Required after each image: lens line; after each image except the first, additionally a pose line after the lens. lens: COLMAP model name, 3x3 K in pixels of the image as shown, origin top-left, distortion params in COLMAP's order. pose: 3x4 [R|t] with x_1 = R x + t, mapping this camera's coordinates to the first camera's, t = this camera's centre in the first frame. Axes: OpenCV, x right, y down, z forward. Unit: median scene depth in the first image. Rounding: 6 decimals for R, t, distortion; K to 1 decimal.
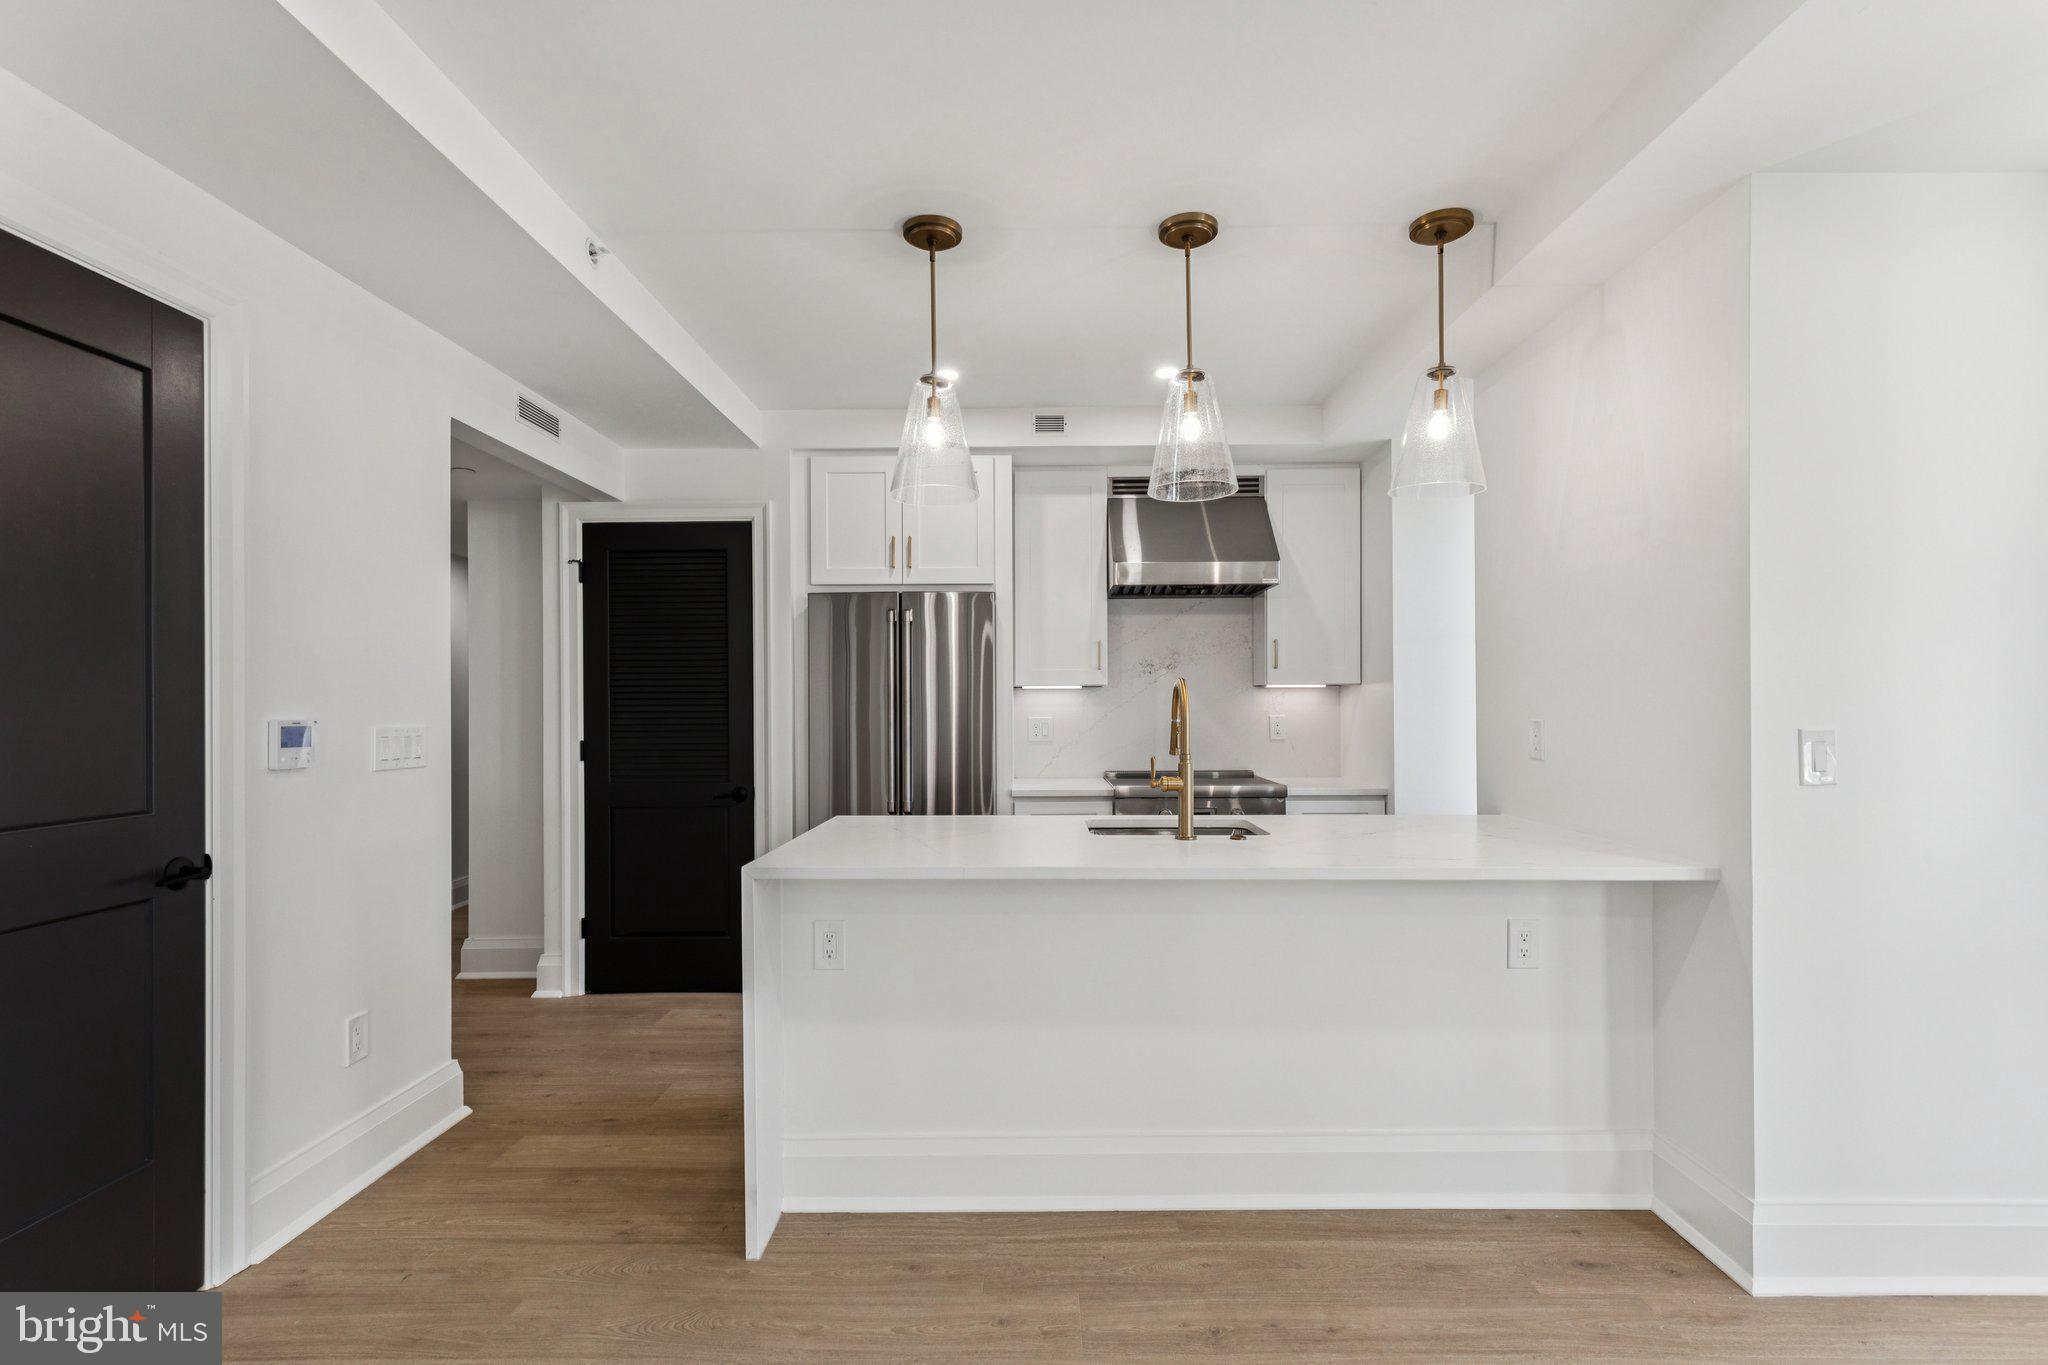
lens RADIAL K [[928.6, 0, 1025.4], [0, 928.6, 691.6], [0, 0, 1]] dist [0.013664, -0.004324]
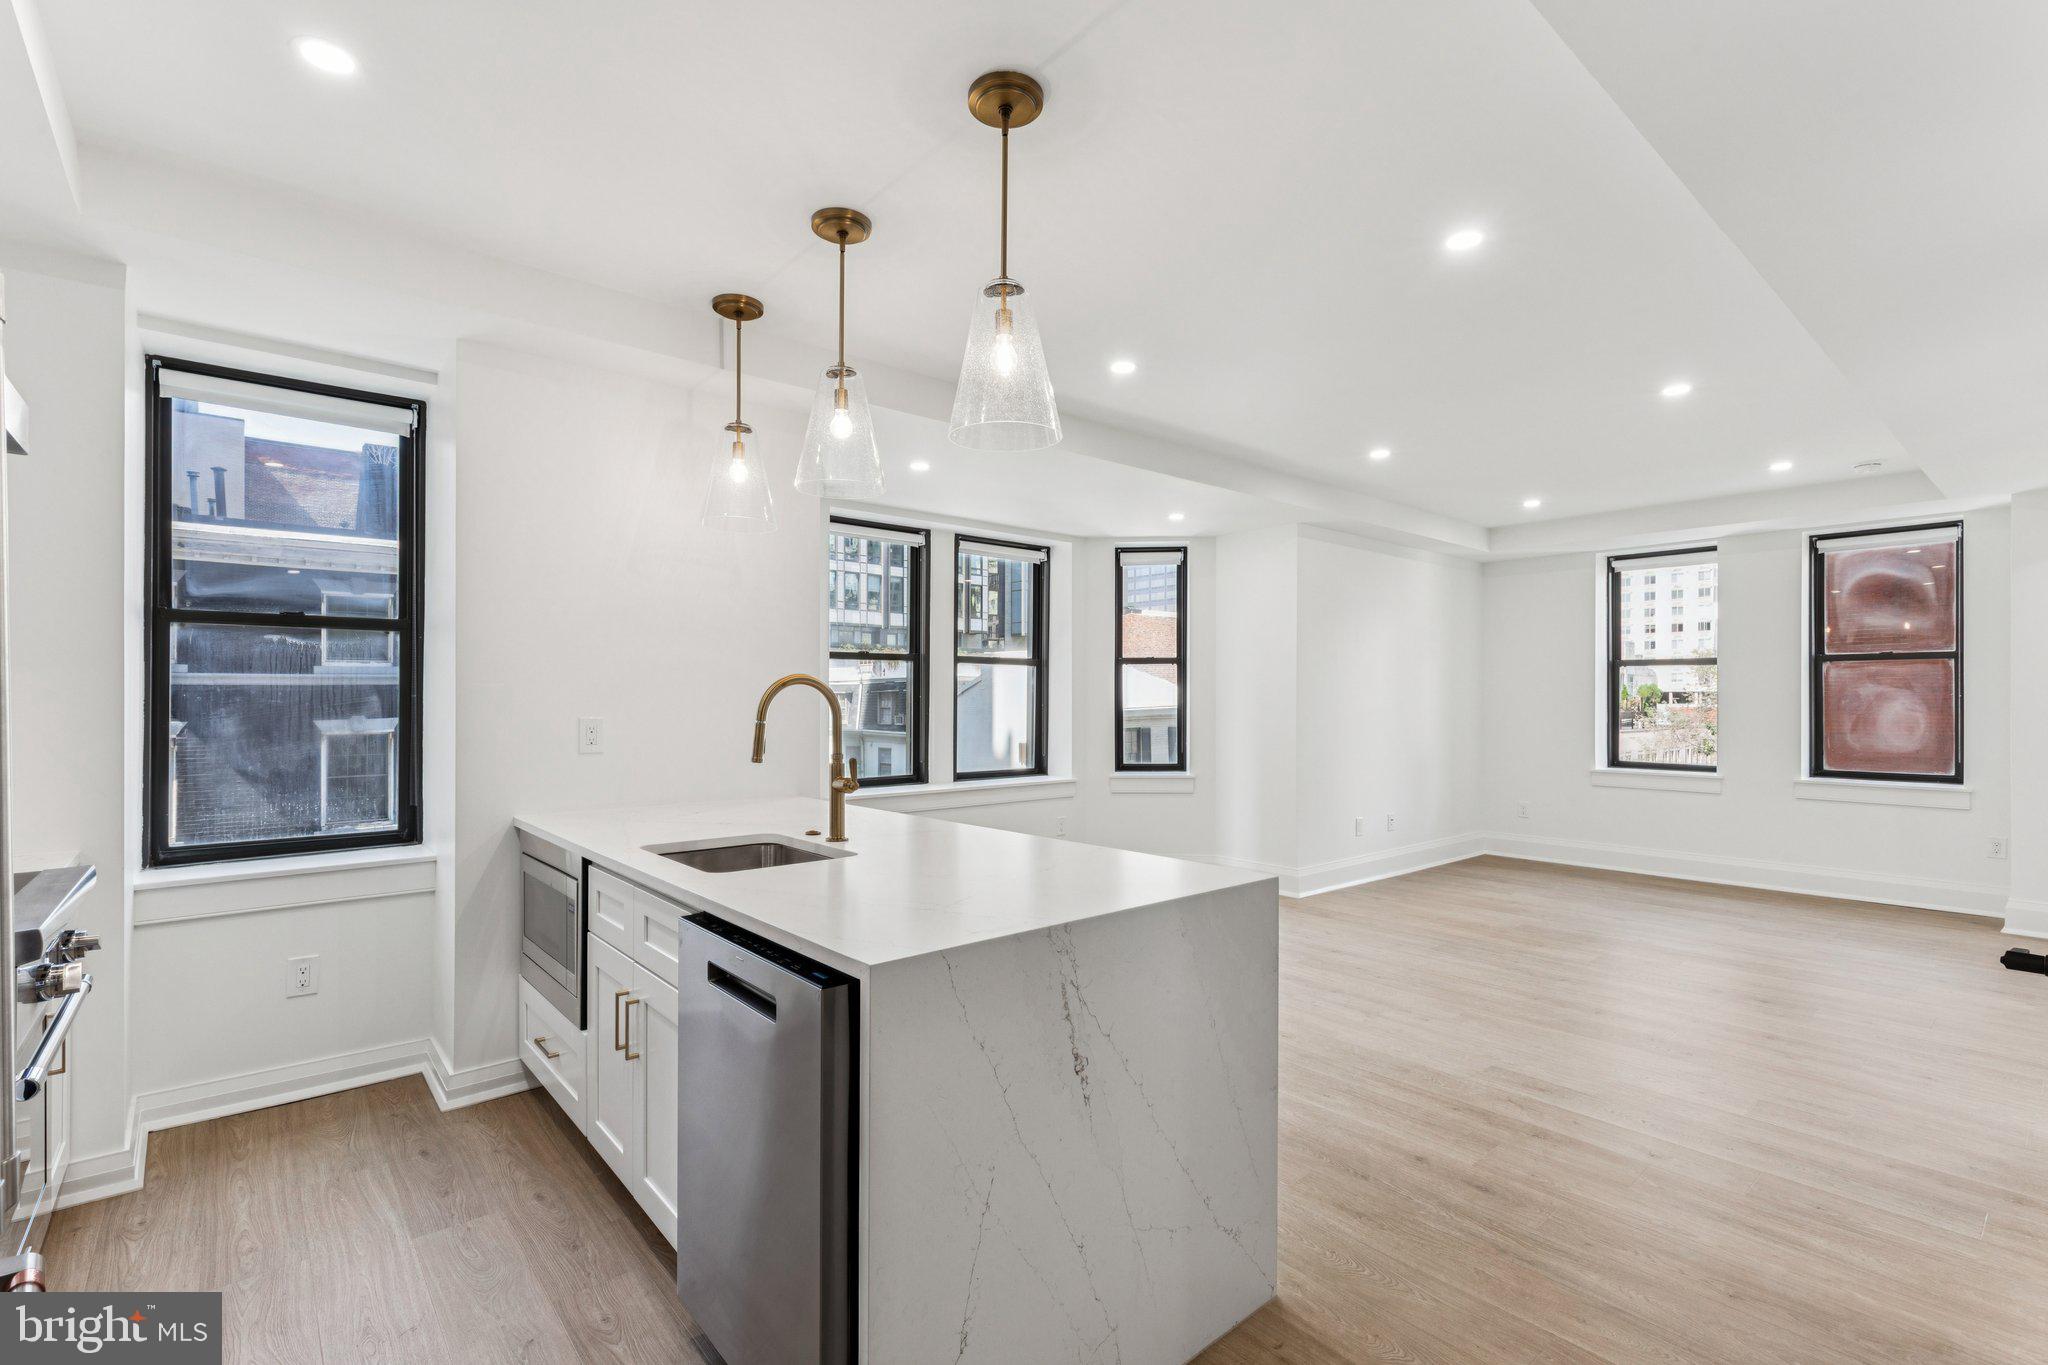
lens RADIAL K [[928.6, 0, 1028.0], [0, 928.6, 690.4], [0, 0, 1]] dist [0.013664, -0.004324]
pose [[-0.663237, 0.013599, 0.748286, -0.794215], [-0.003257, 0.999773, -0.021056, 0.022064], [-0.748402, -0.016402, -0.663042, 1.726238]]
